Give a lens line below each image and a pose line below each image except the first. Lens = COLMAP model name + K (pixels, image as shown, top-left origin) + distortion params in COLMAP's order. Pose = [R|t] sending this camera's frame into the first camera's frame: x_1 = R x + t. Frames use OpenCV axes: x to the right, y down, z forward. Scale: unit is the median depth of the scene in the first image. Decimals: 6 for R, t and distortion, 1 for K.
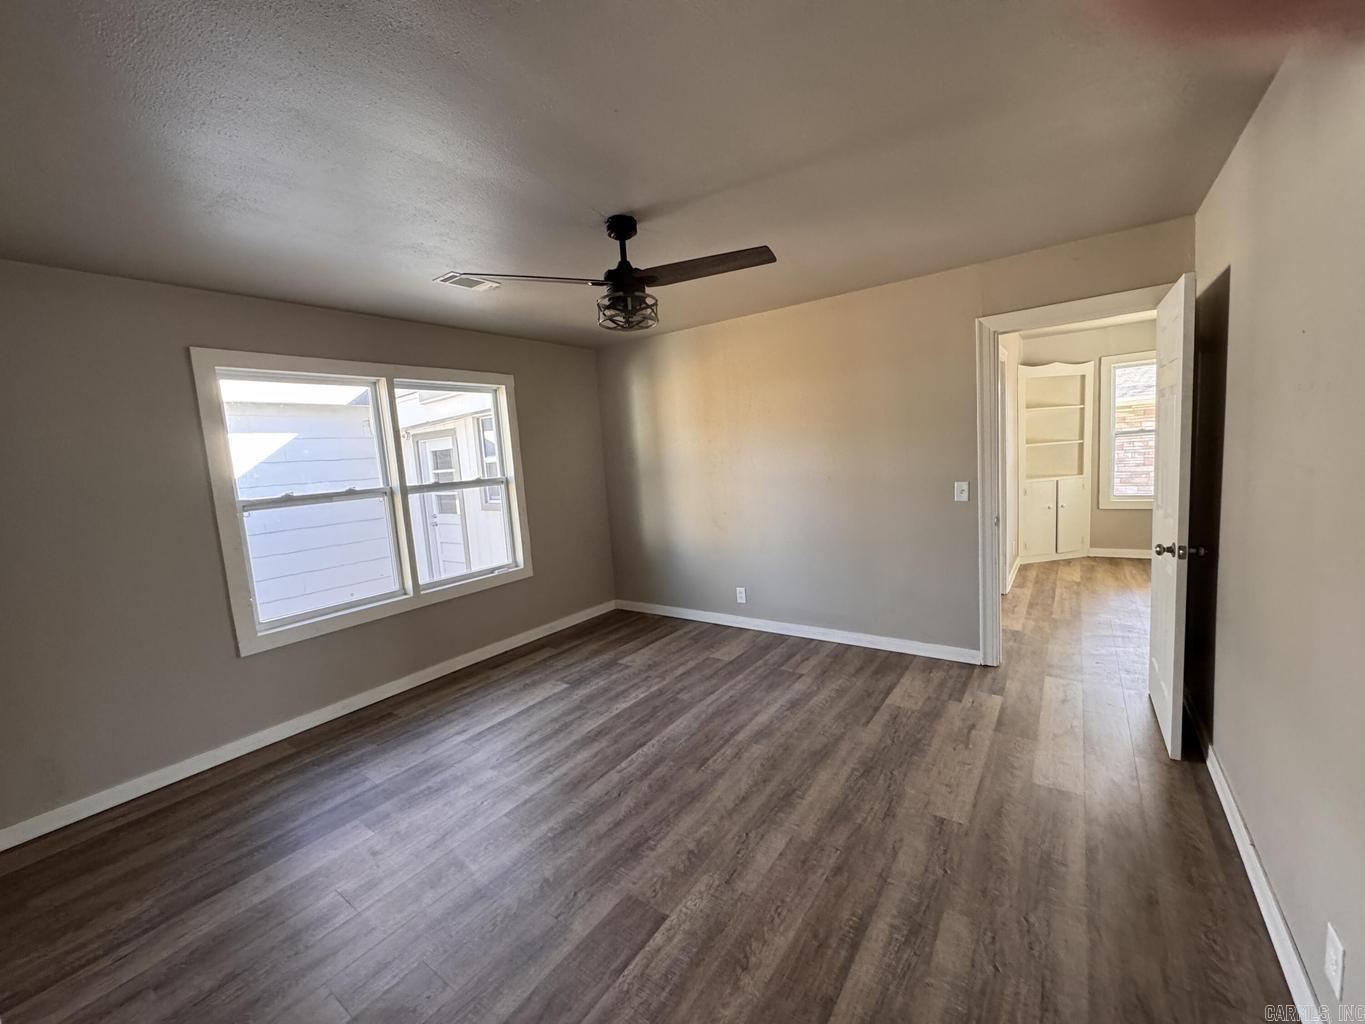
lens RADIAL K [[543.7, 0, 678.3], [0, 543.7, 512.3], [0, 0, 1]] dist [-0.004384, 0.001117]
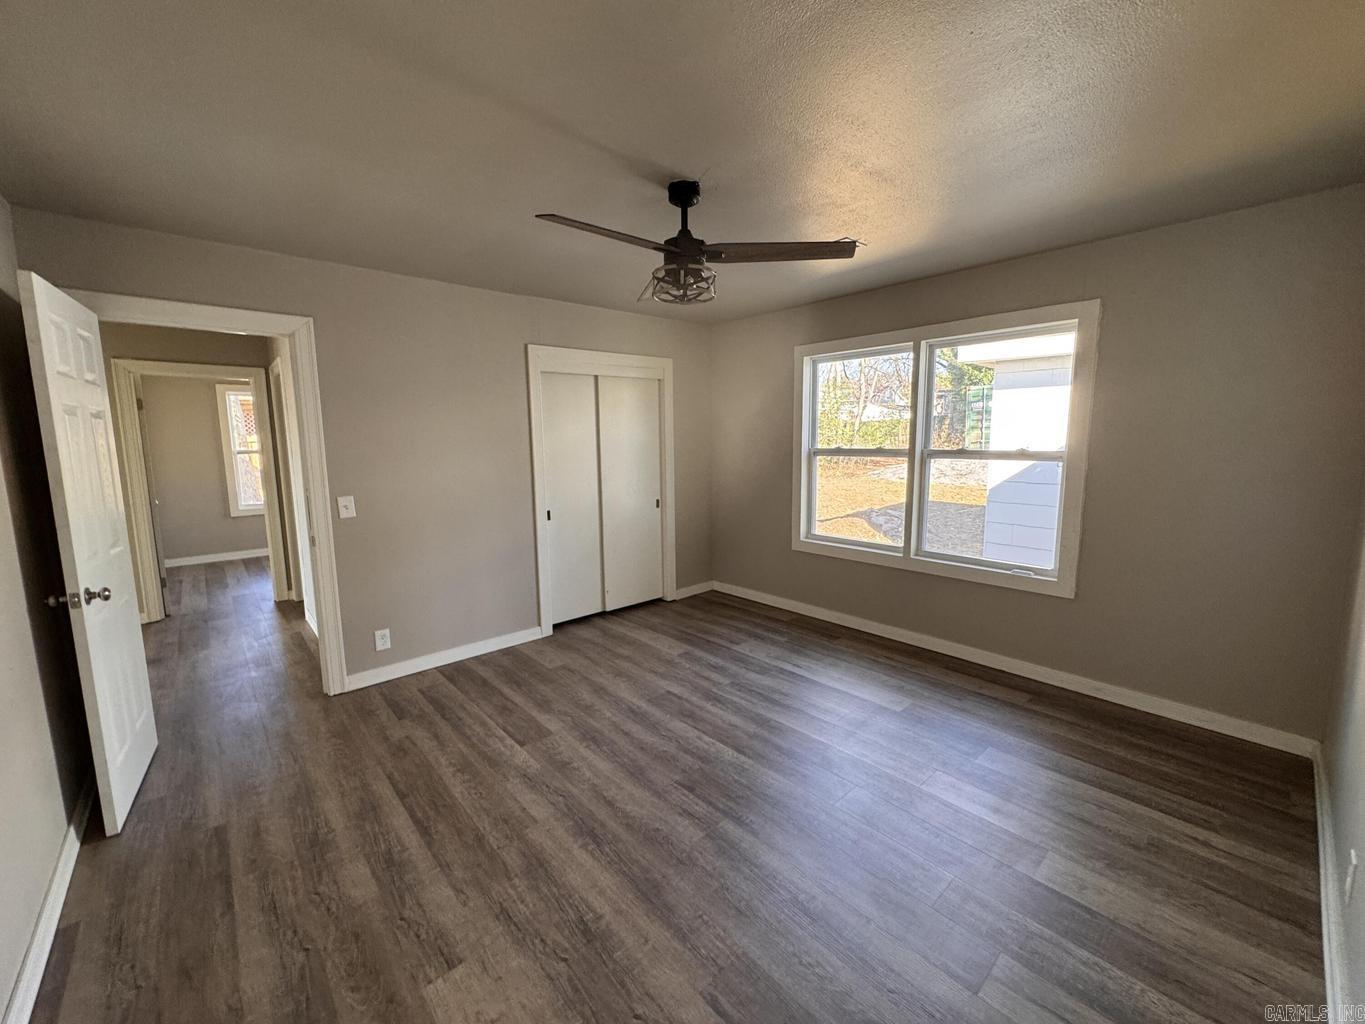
lens RADIAL K [[543.7, 0, 686.2], [0, 543.7, 510.4], [0, 0, 1]] dist [-0.004384, 0.001117]
pose [[-0.205219, 0.198565, -0.958362, 0.950436], [-0.082968, 0.972149, 0.219188, -0.205695], [0.975193, 0.124495, -0.183029, 1.298648]]
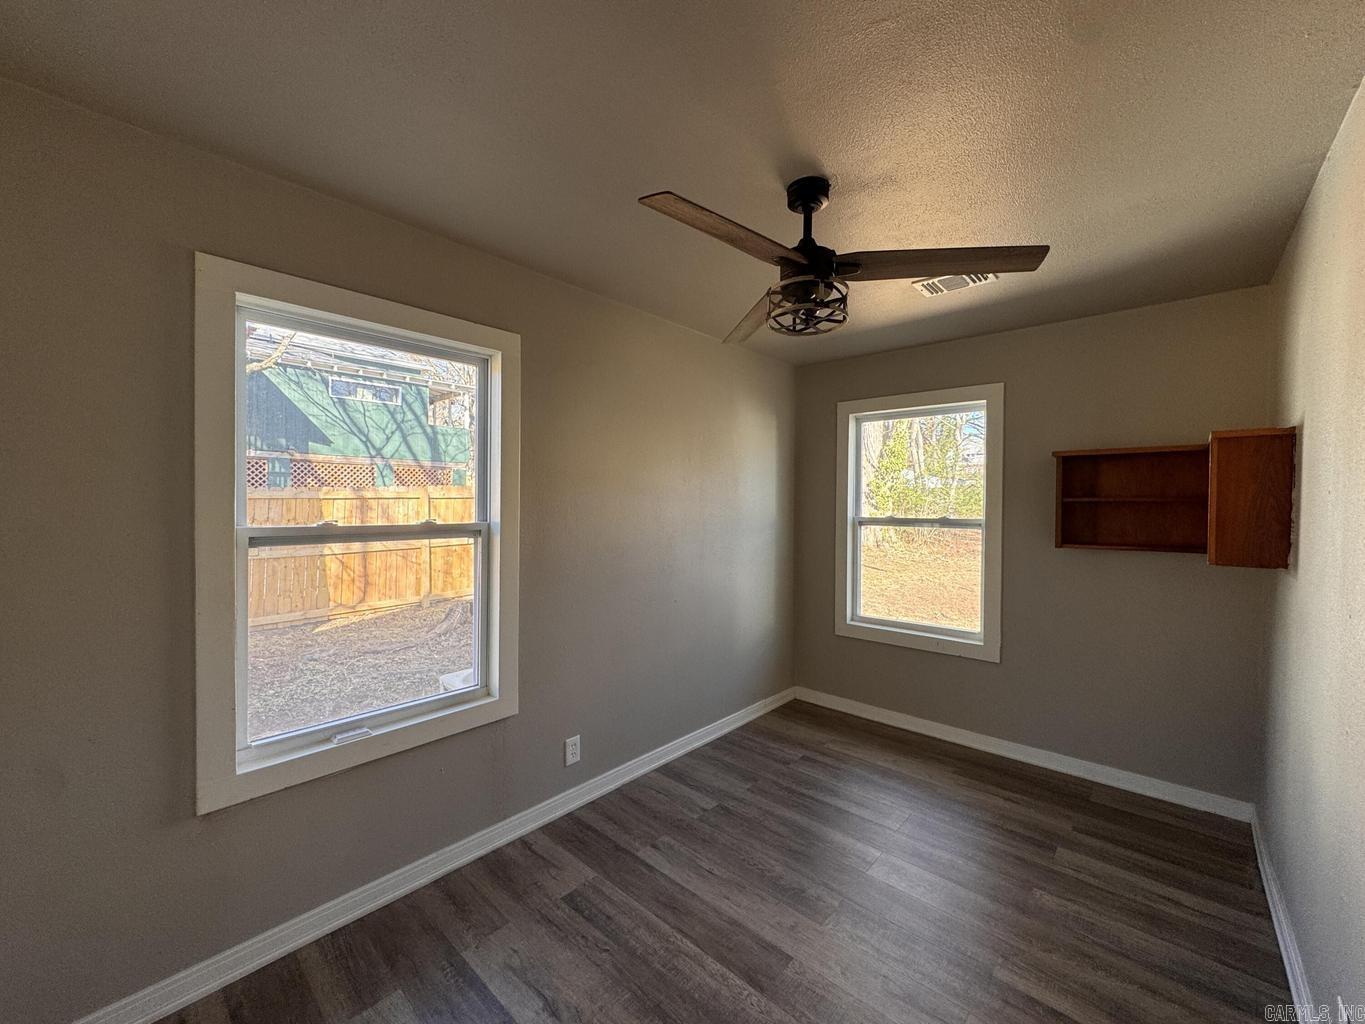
lens RADIAL K [[543.7, 0, 679.1], [0, 543.7, 514.1], [0, 0, 1]] dist [-0.004384, 0.001117]
pose [[-0.092063, 0.089323, -0.991739, 0.727193], [-0.108055, 0.989191, 0.099124, -0.157890], [0.989873, 0.116288, -0.081417, 0.995656]]
